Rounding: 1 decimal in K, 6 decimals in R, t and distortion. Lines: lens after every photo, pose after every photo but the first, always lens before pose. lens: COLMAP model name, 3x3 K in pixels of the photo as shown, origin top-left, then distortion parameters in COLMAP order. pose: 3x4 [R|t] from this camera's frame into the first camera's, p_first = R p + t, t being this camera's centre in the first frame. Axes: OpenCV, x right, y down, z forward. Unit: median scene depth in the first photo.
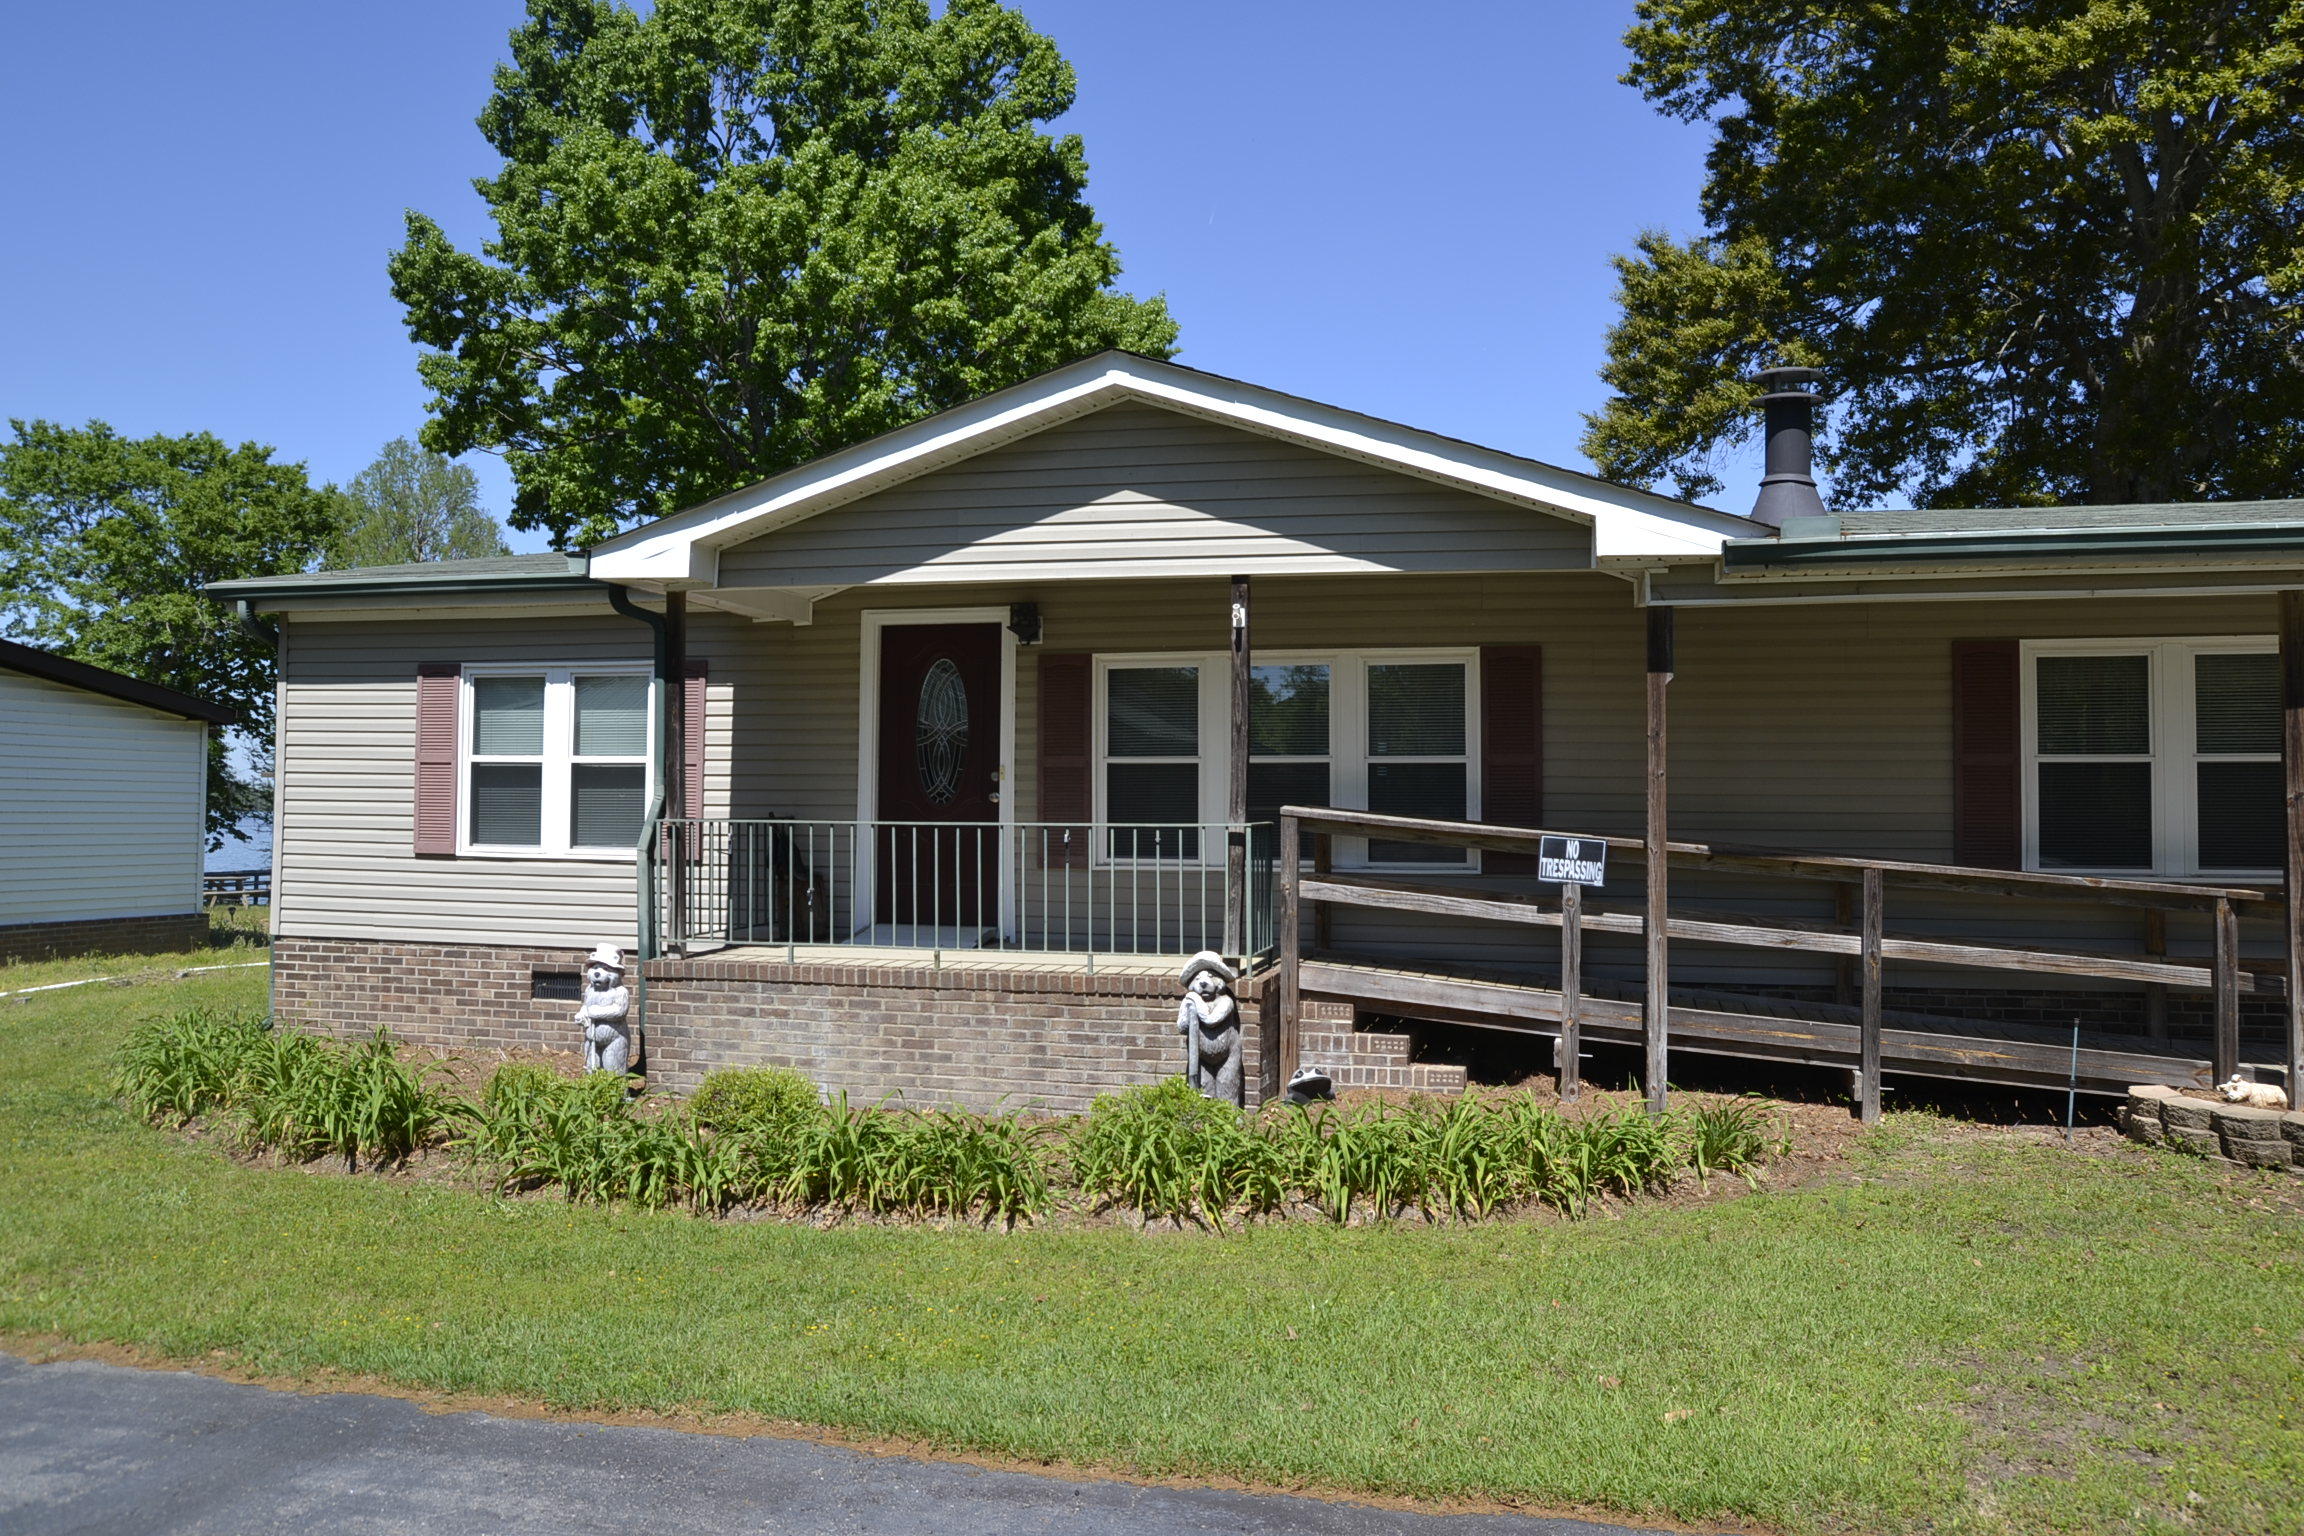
lens RADIAL K [[1756.1, 0, 1145.5], [0, 1756.1, 733.8], [0, 0, 1]] dist [-0.127082, 0.147268]
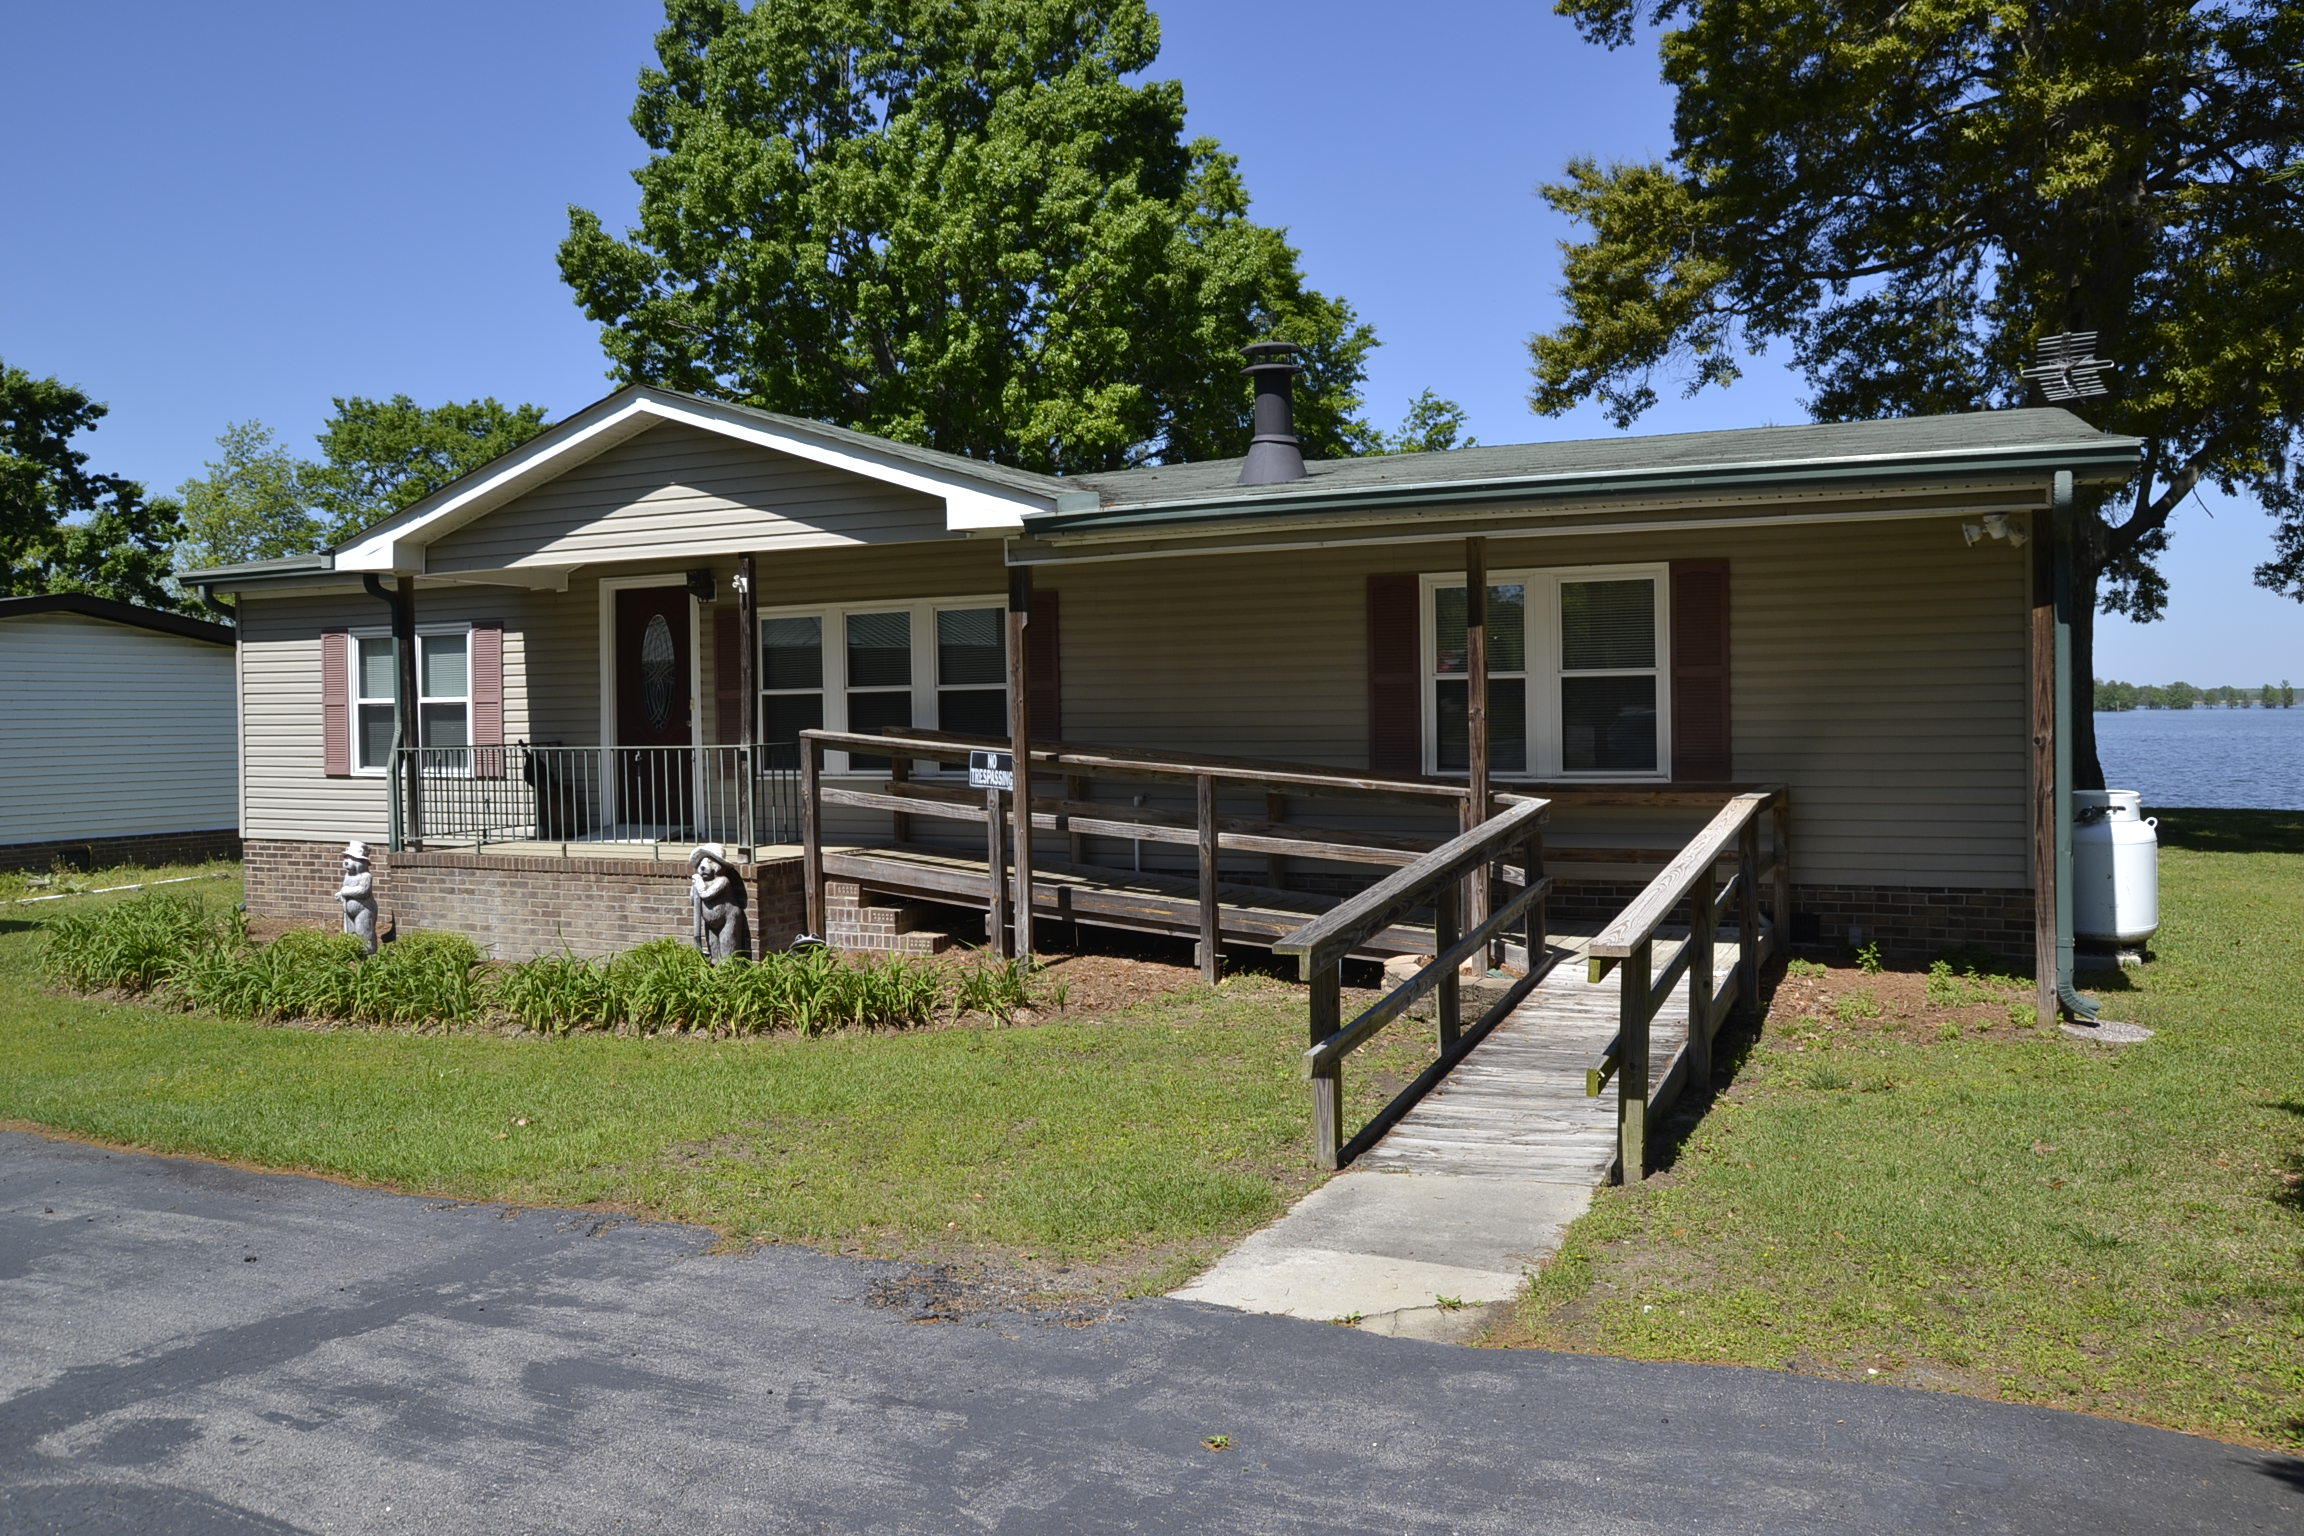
lens RADIAL K [[1724.1, 0, 1145.2], [0, 1724.1, 730.4], [0, 0, 1]] dist [-0.135830, 0.144013]
pose [[0.982448, -0.019414, -0.185524, 0.424817], [0.029452, 0.998238, 0.051503, -0.011631], [0.184197, -0.056063, 0.981289, -0.136405]]
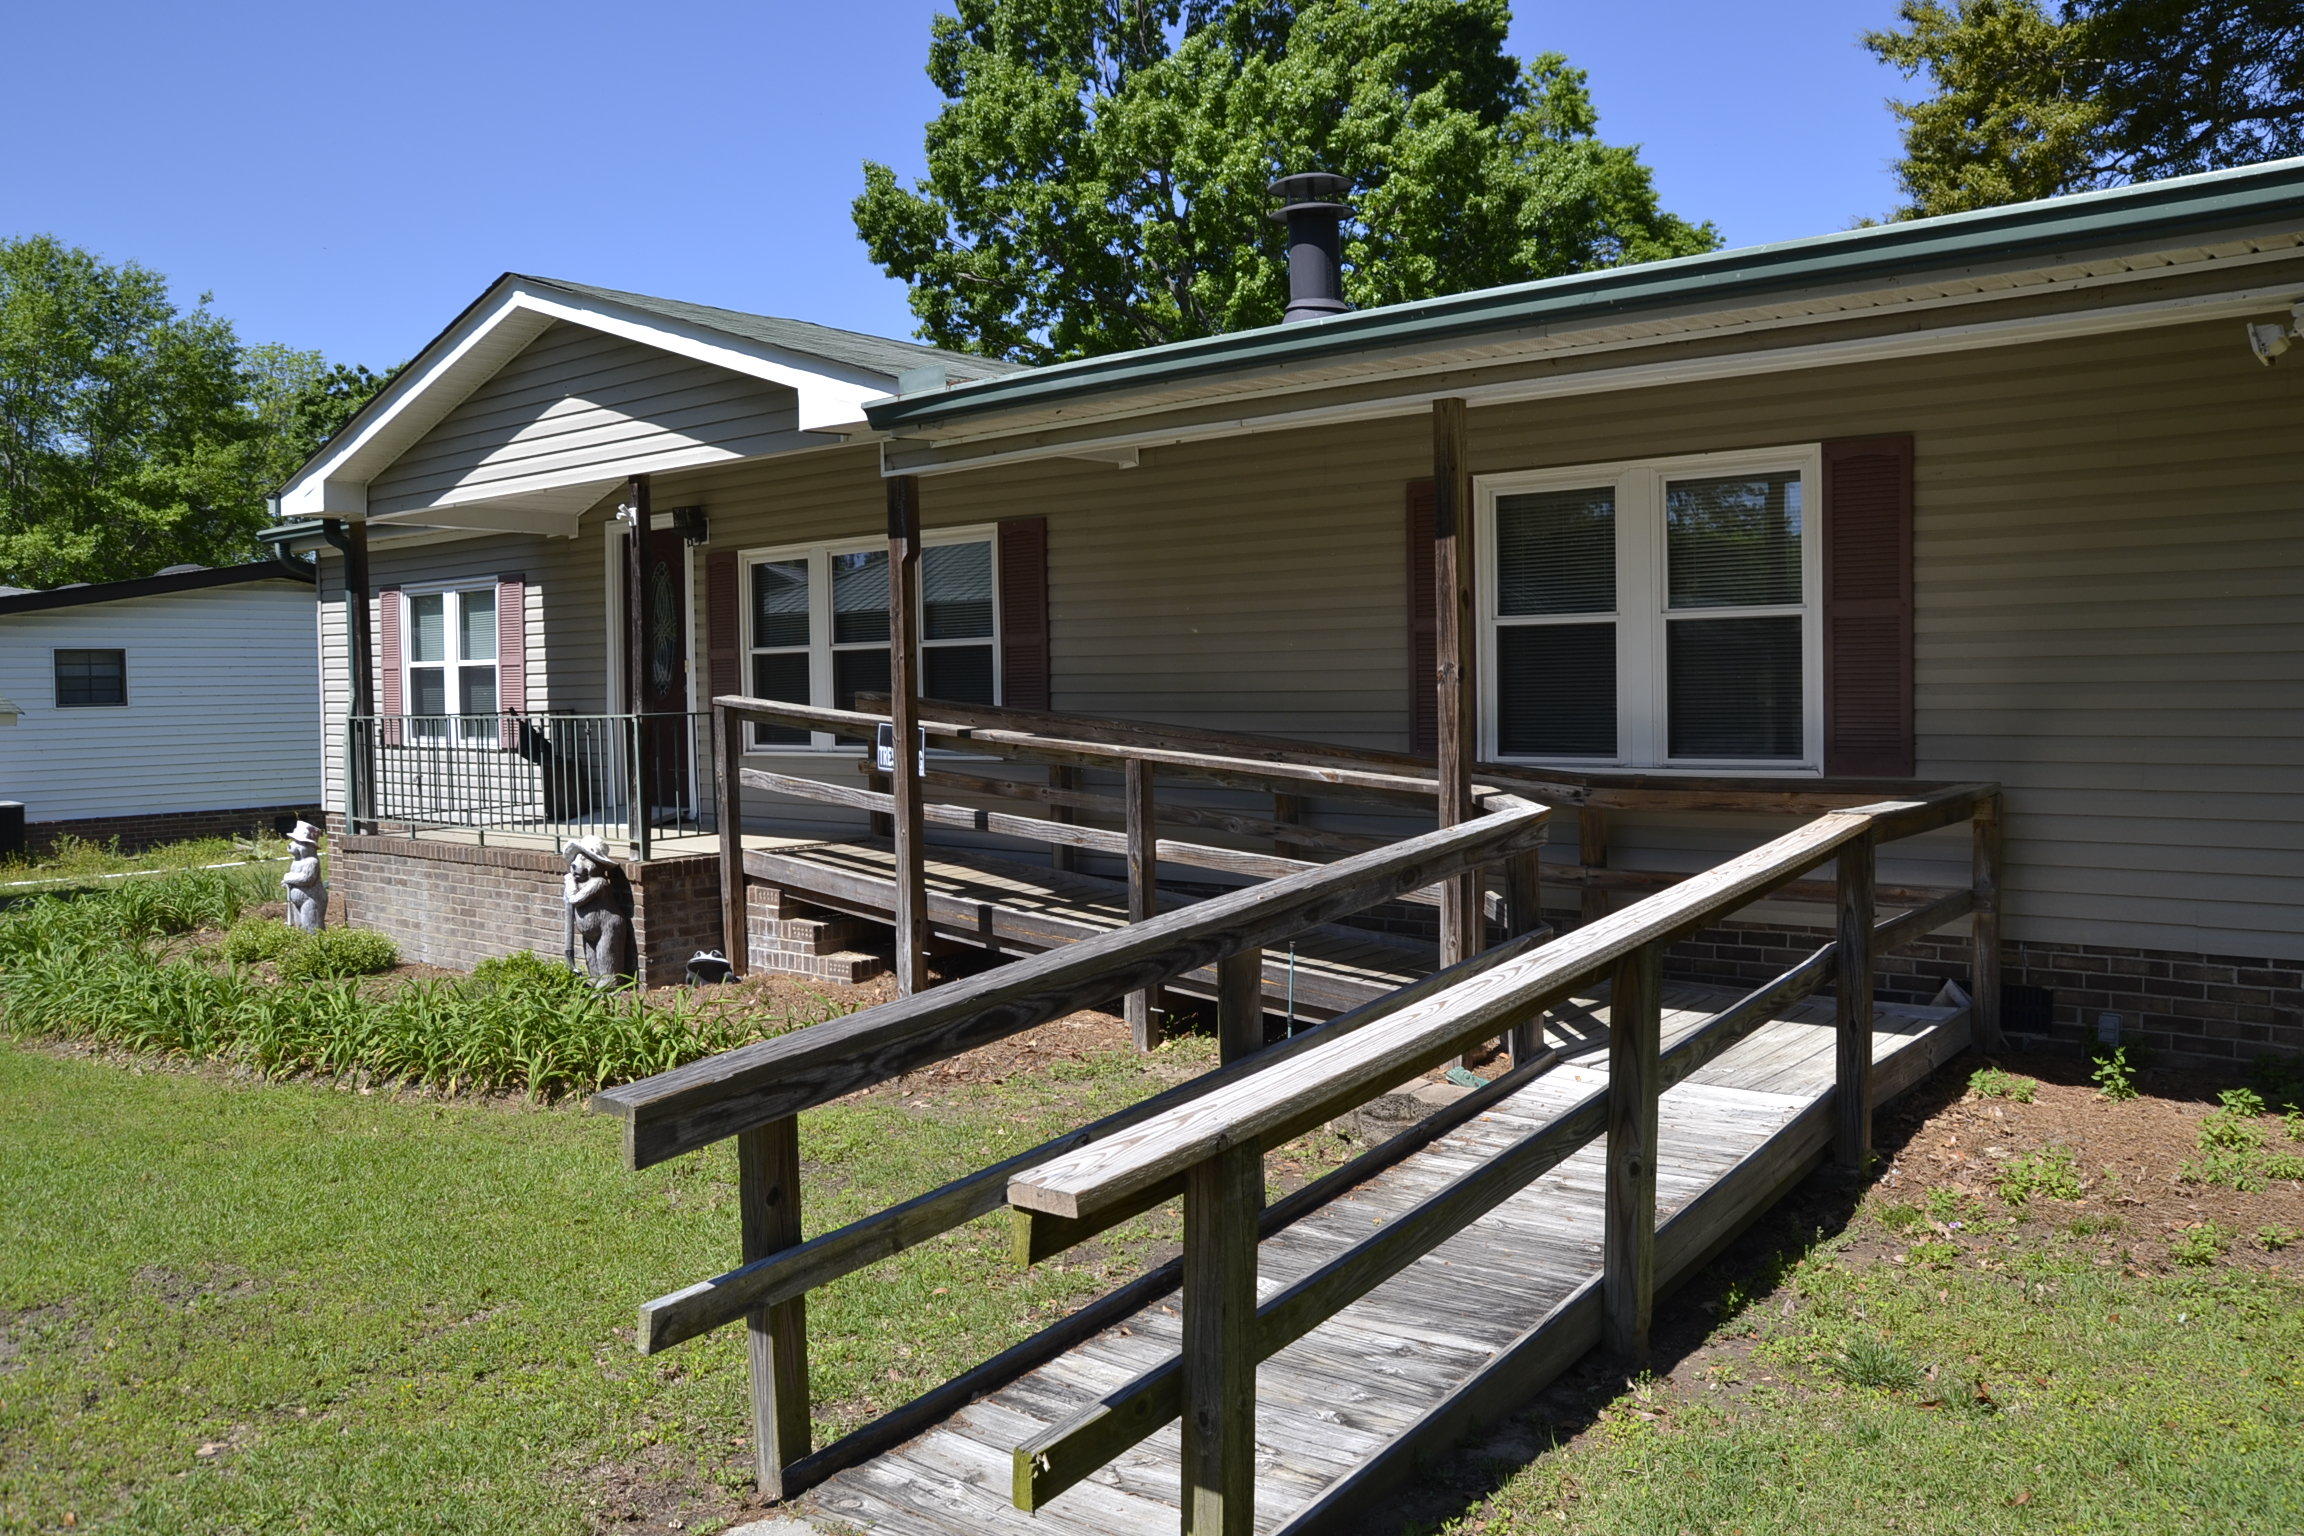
lens RADIAL K [[1717.6, 0, 1153.4], [0, 1717.6, 731.0], [0, 0, 1]] dist [-0.130368, 0.119093]
pose [[0.911283, -0.009870, -0.411662, 0.552339], [0.039131, 0.997264, 0.062713, 0.007125], [0.409916, -0.073258, 0.909177, 0.151013]]
